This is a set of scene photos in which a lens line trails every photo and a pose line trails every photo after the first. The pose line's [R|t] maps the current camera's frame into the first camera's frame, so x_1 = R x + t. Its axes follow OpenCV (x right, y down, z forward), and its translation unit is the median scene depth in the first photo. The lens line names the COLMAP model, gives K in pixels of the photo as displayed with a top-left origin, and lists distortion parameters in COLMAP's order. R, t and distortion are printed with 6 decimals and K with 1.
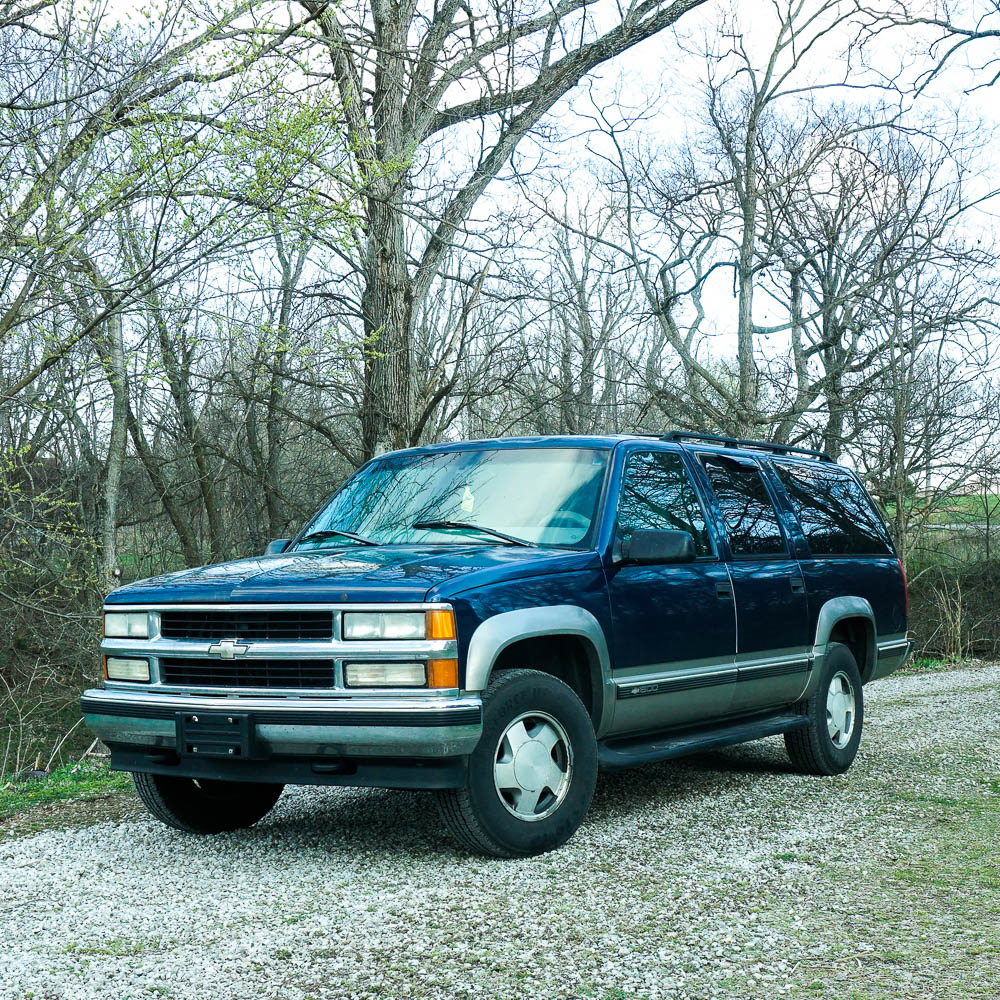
lens RADIAL K [[1765.4, 0, 500.0], [0, 1765.4, 500.0], [0, 0, 1]] dist [0.032008, 0.042410]
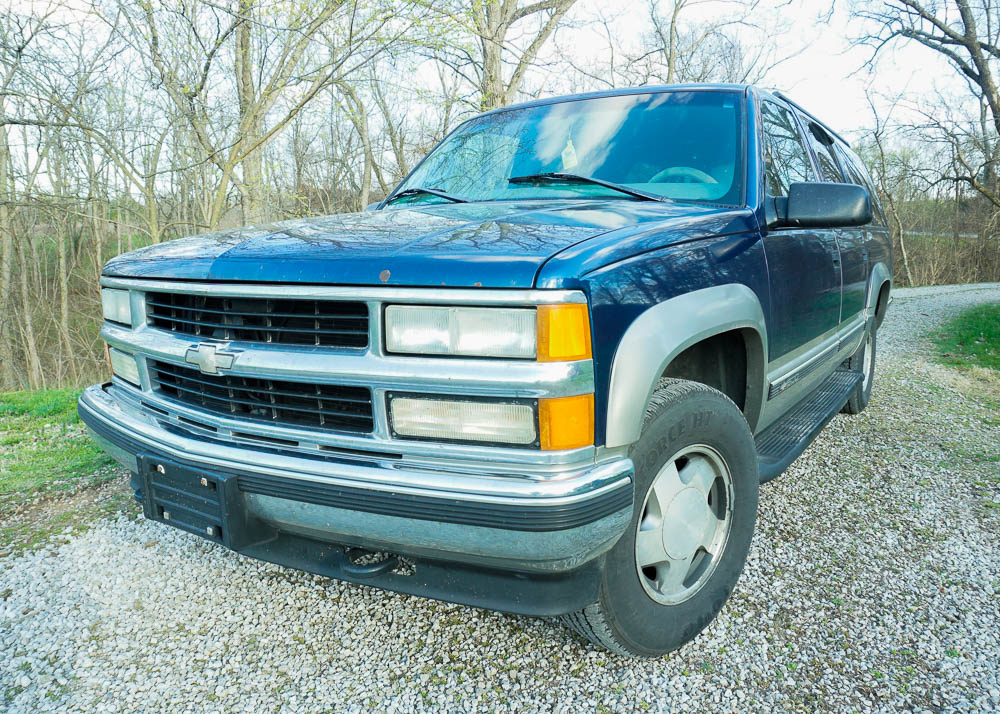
lens RADIAL K [[720.6, 0, 500.0], [0, 720.6, 357.0], [0, 0, 1]] dist [-0.069563, 0.005807]
pose [[0.998424, 0.013542, -0.054465, -0.039537], [-0.002395, 0.979851, 0.199715, 0.034160], [0.056072, -0.199270, 0.978339, 0.760661]]
